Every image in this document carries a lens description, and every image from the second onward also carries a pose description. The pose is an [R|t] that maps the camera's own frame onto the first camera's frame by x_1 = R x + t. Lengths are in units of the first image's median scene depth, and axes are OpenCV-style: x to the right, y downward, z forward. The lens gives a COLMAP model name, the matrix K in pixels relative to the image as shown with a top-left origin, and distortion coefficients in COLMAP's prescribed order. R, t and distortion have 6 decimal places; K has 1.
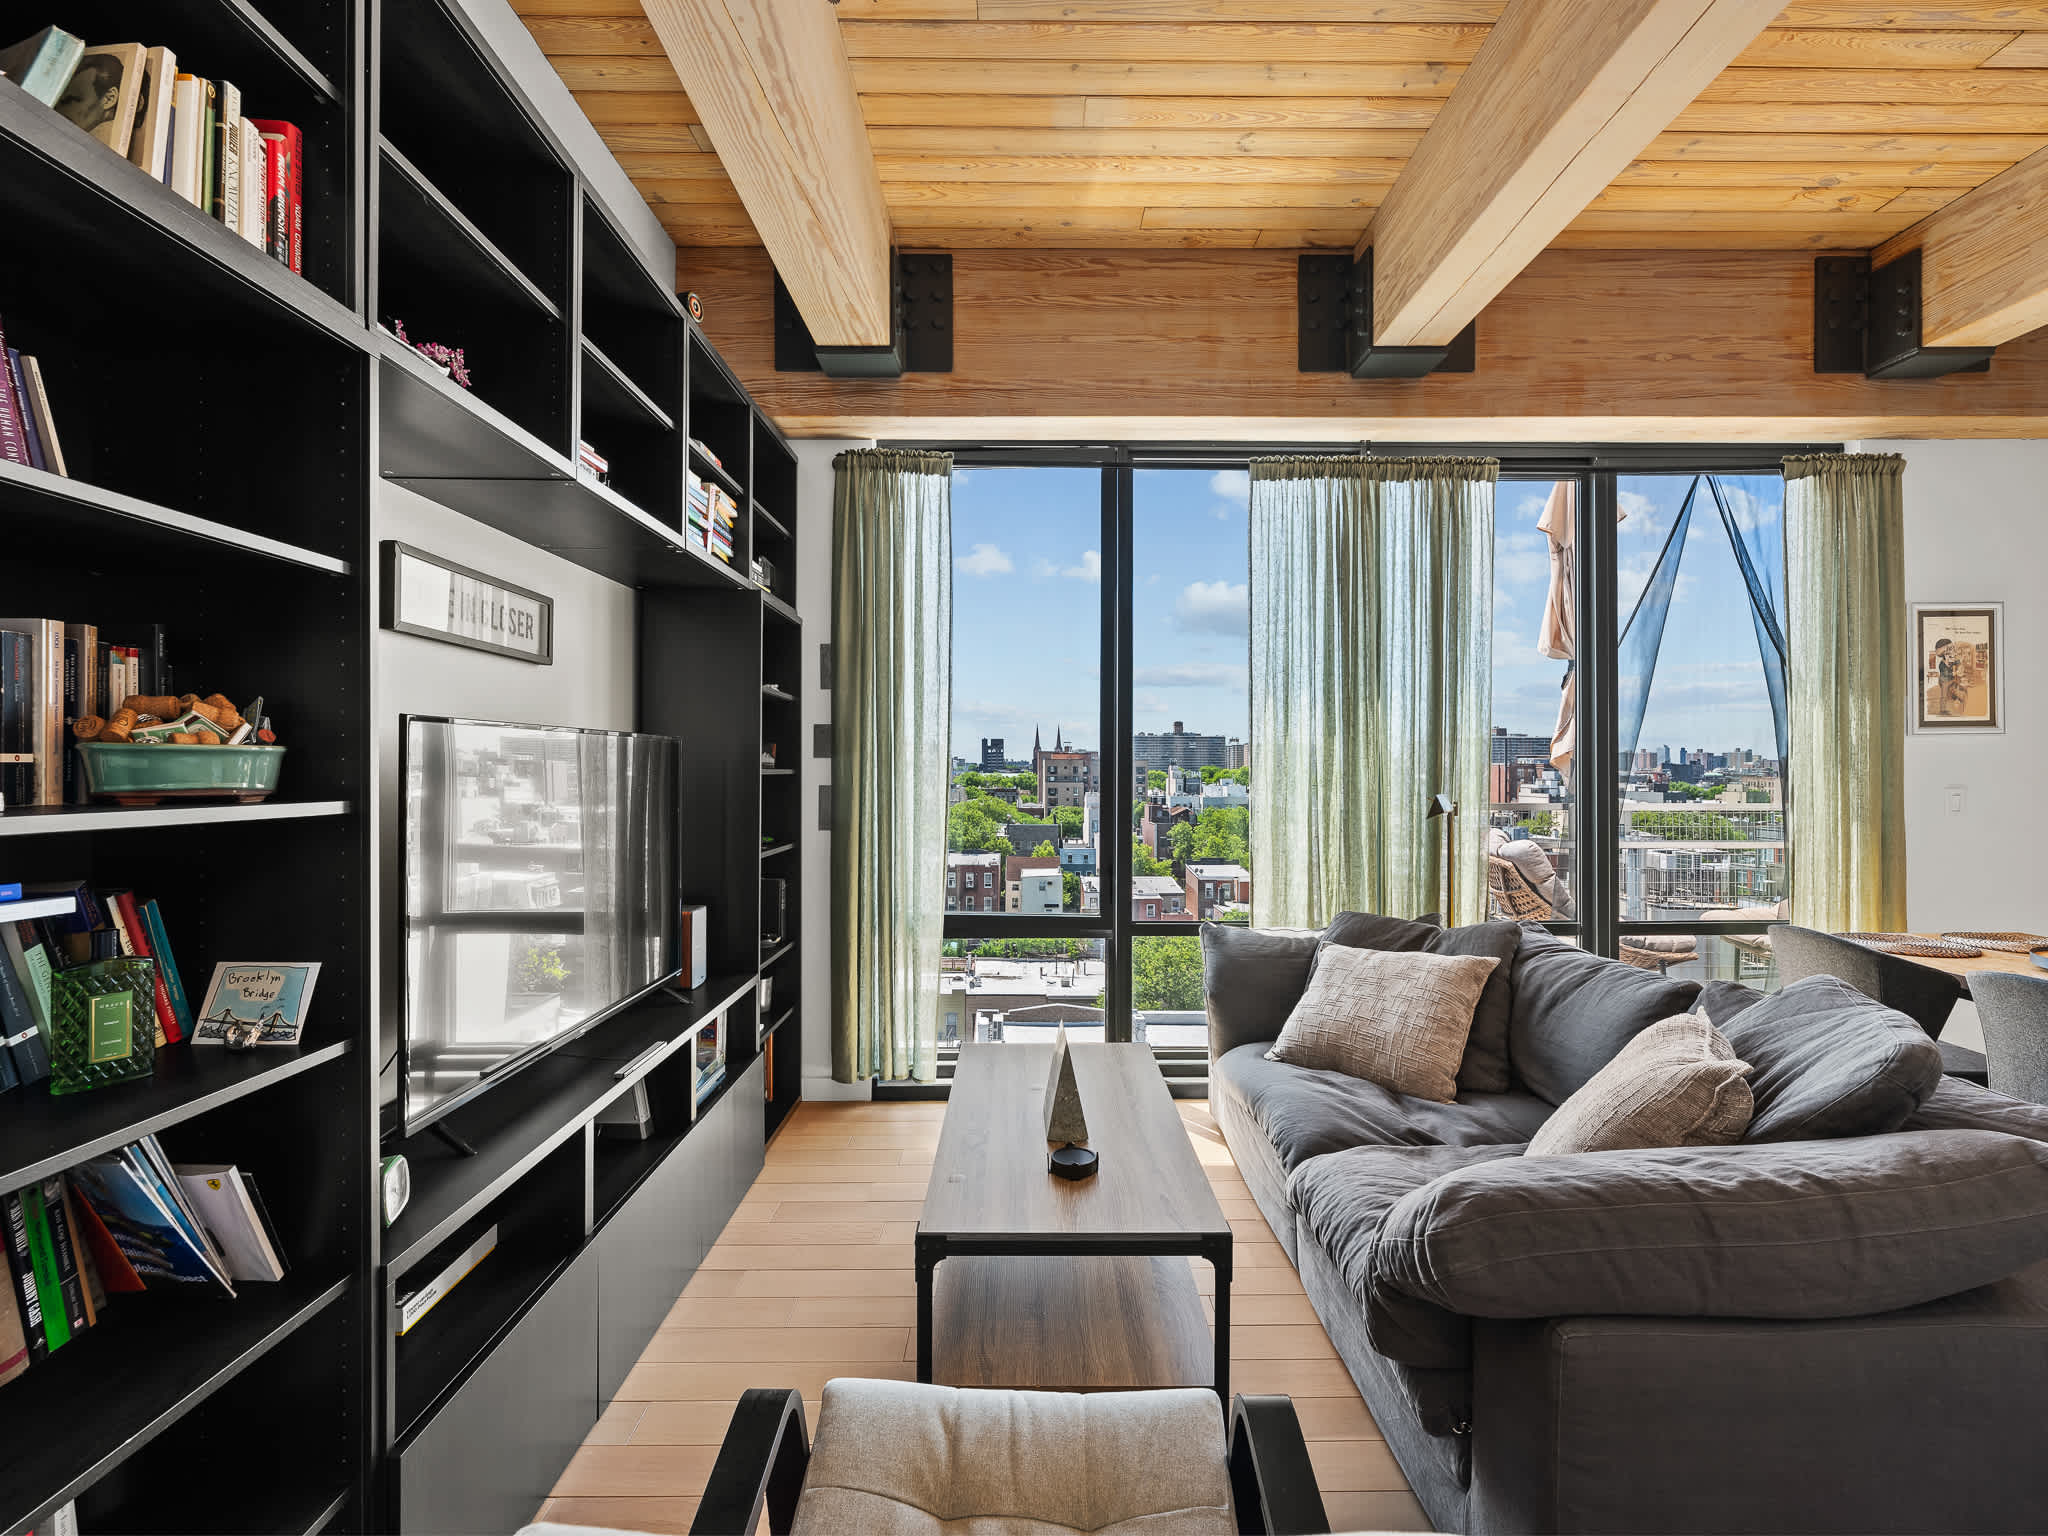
lens RADIAL K [[941.3, 0, 1015.8], [0, 941.3, 775.4], [0, 0, 1]] dist [-0.012703, 0.002263]
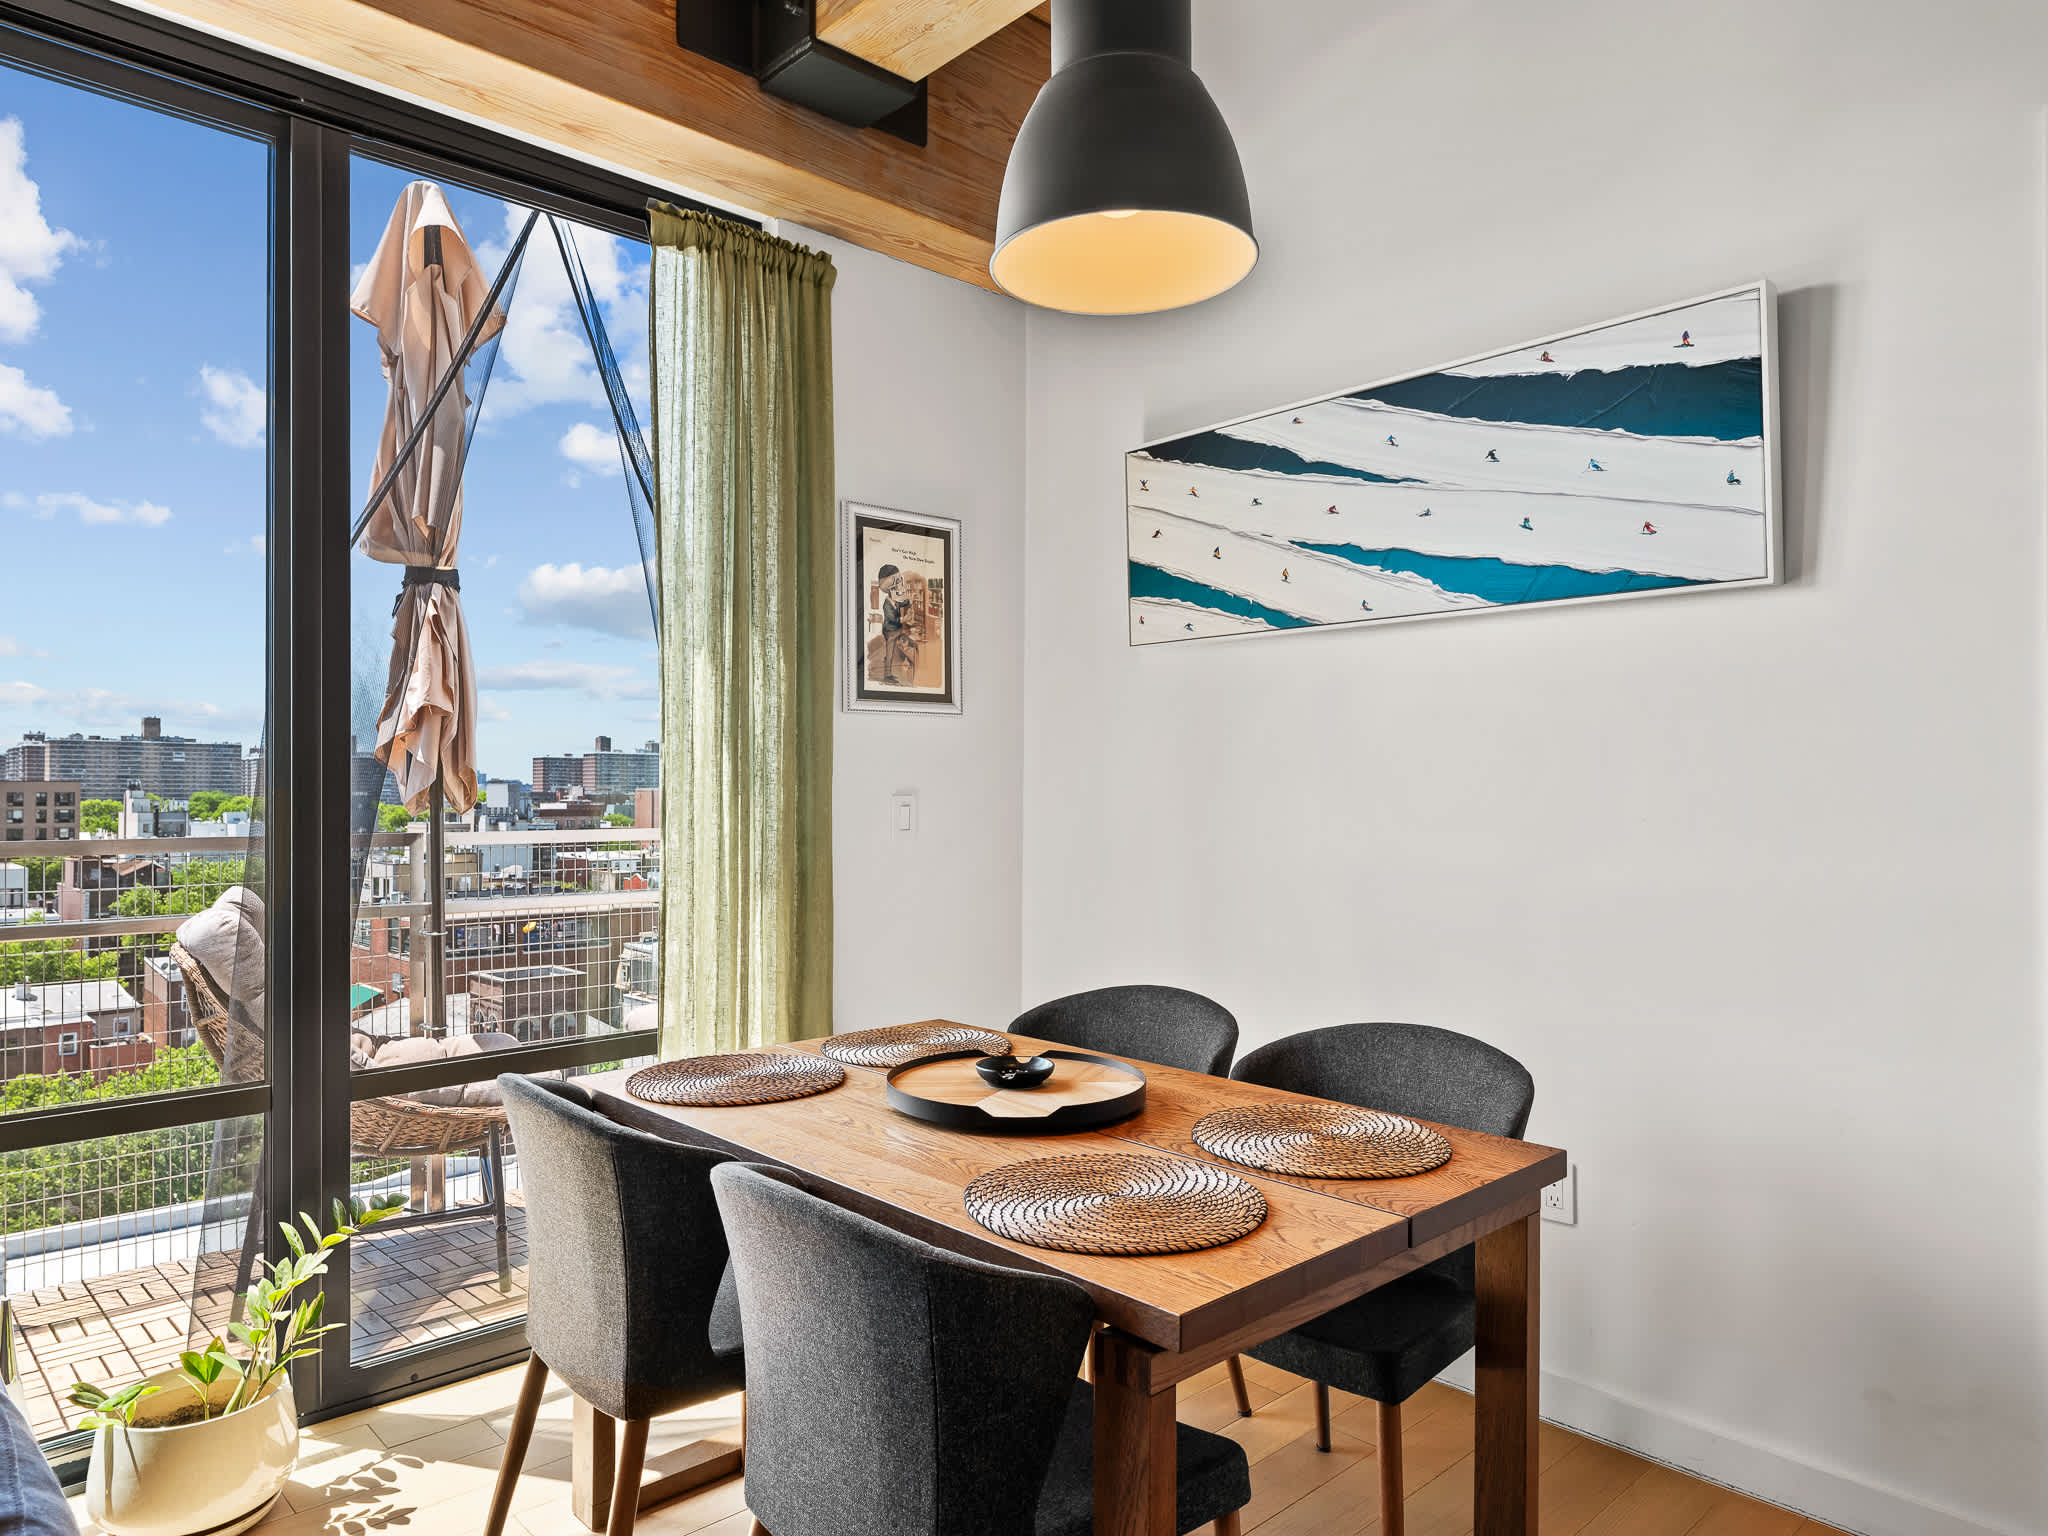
lens RADIAL K [[1340.9, 0, 1012.9], [0, 1340.9, 776.4], [0, 0, 1]] dist [0.030883, -0.002776]
pose [[0.736477, 0.011363, 0.676367, 0.436609], [0.003281, 0.999787, -0.020369, 0.019349], [-0.676454, 0.017221, 0.736283, 0.262698]]
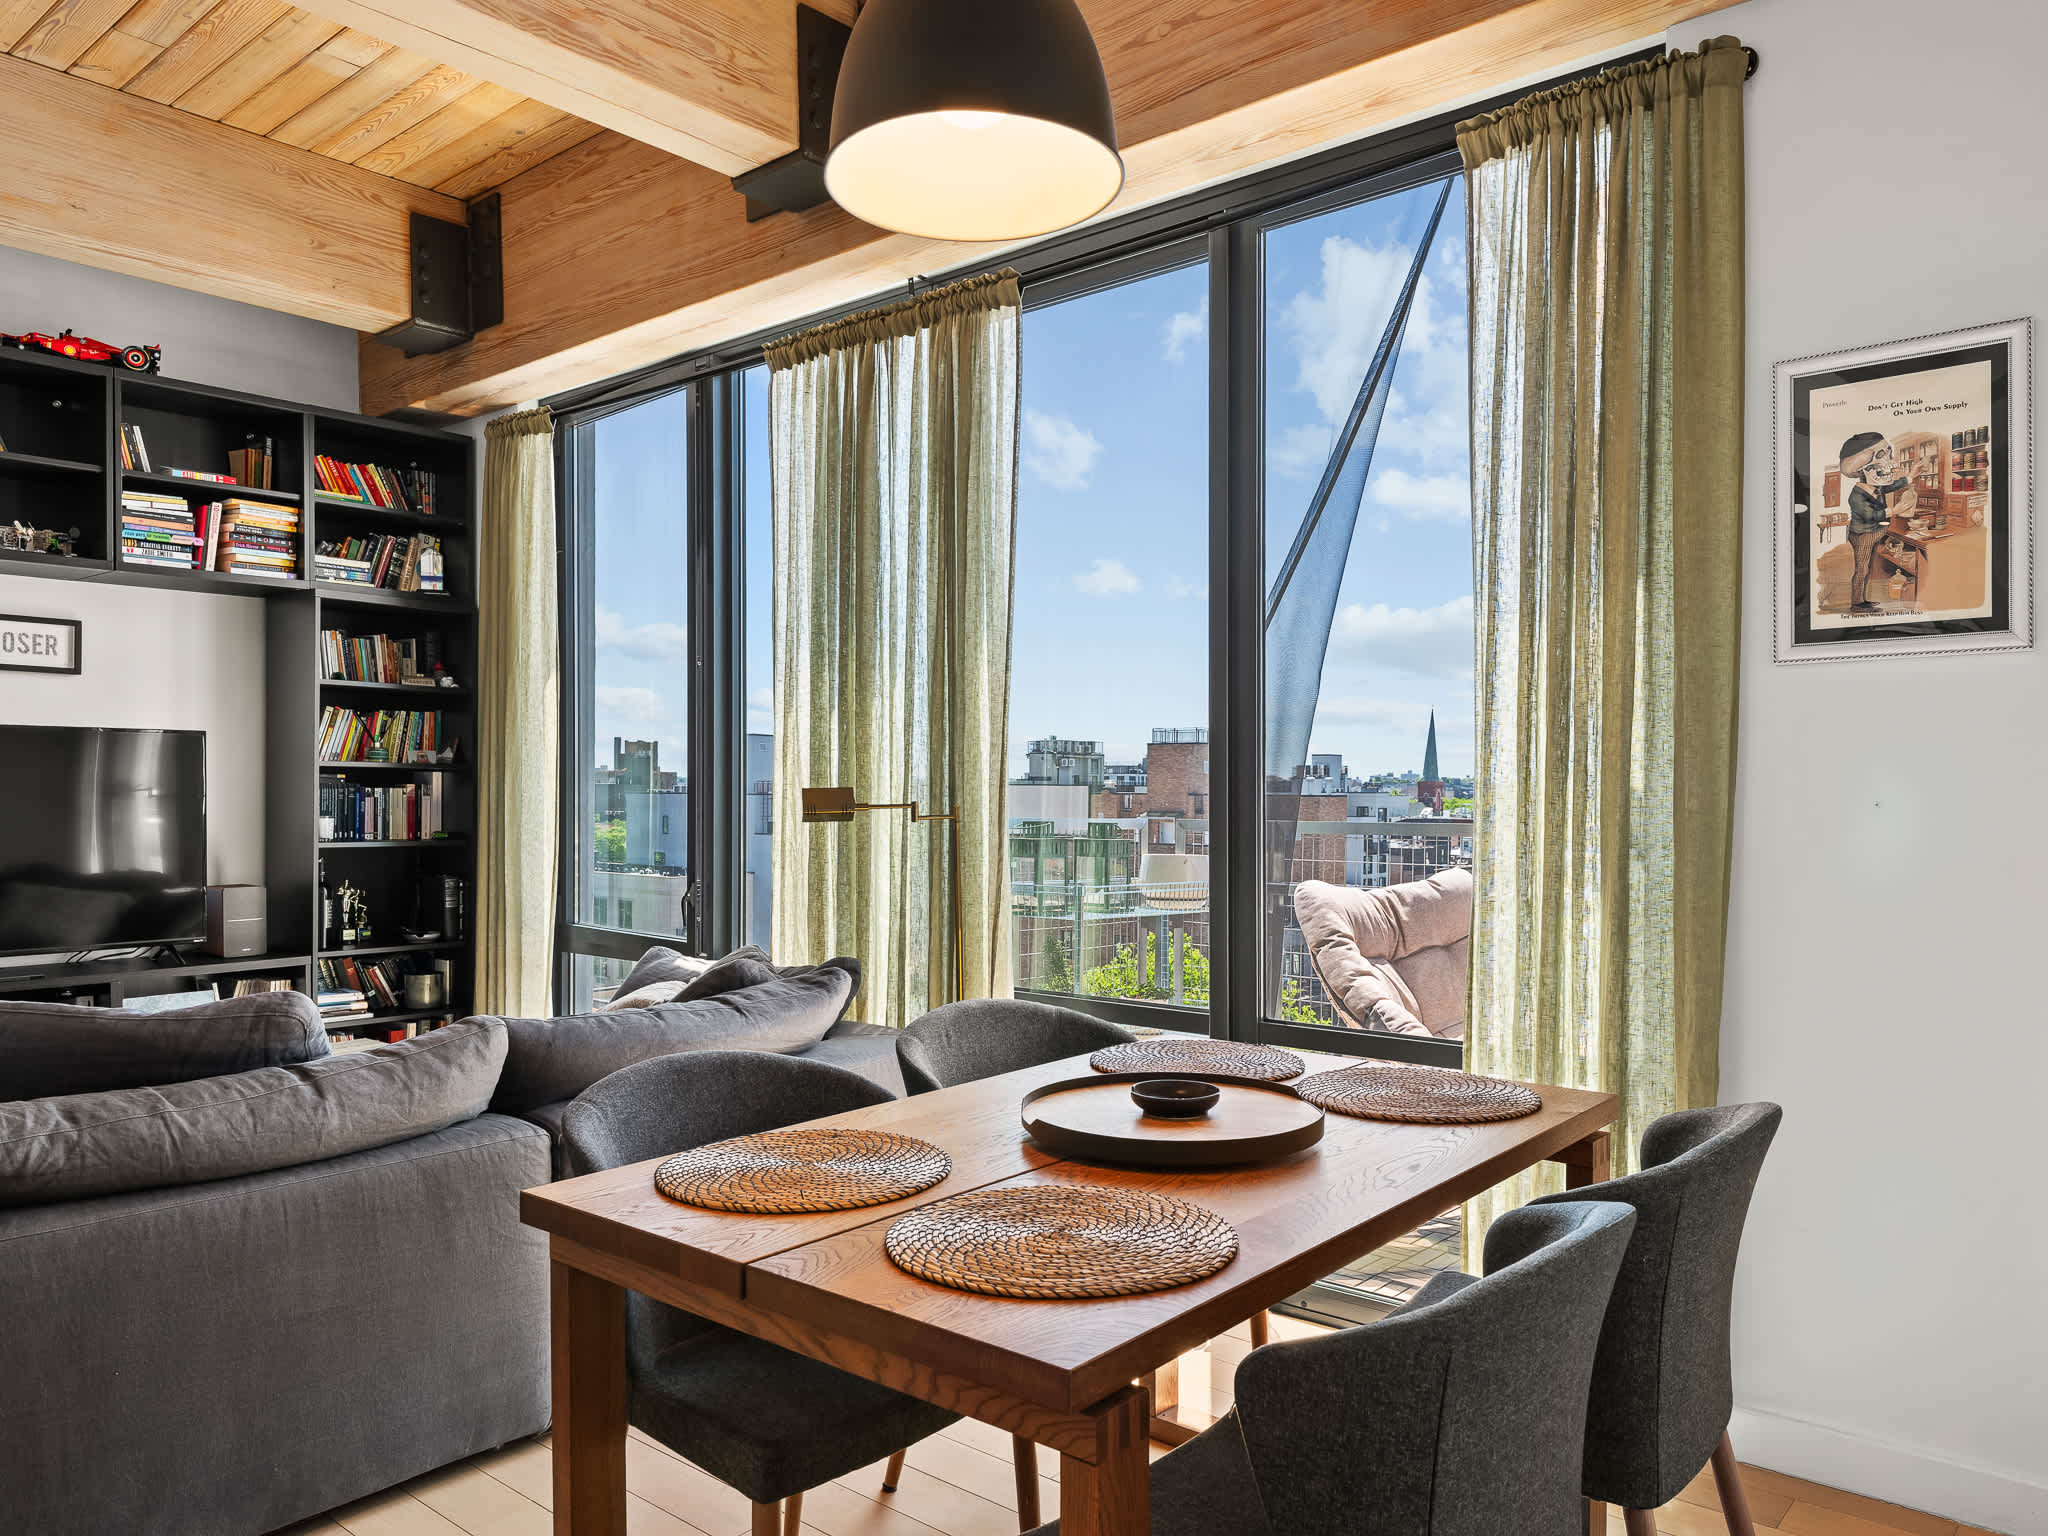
lens RADIAL K [[1445.7, 0, 1012.5], [0, 1445.7, 829.5], [0, 0, 1]] dist [-0.000868, -0.005389]
pose [[0.757241, 0.020160, -0.652824, 1.147155], [-0.006979, 0.999716, 0.022777, 0.022755], [0.653098, -0.012692, 0.757167, 0.243991]]
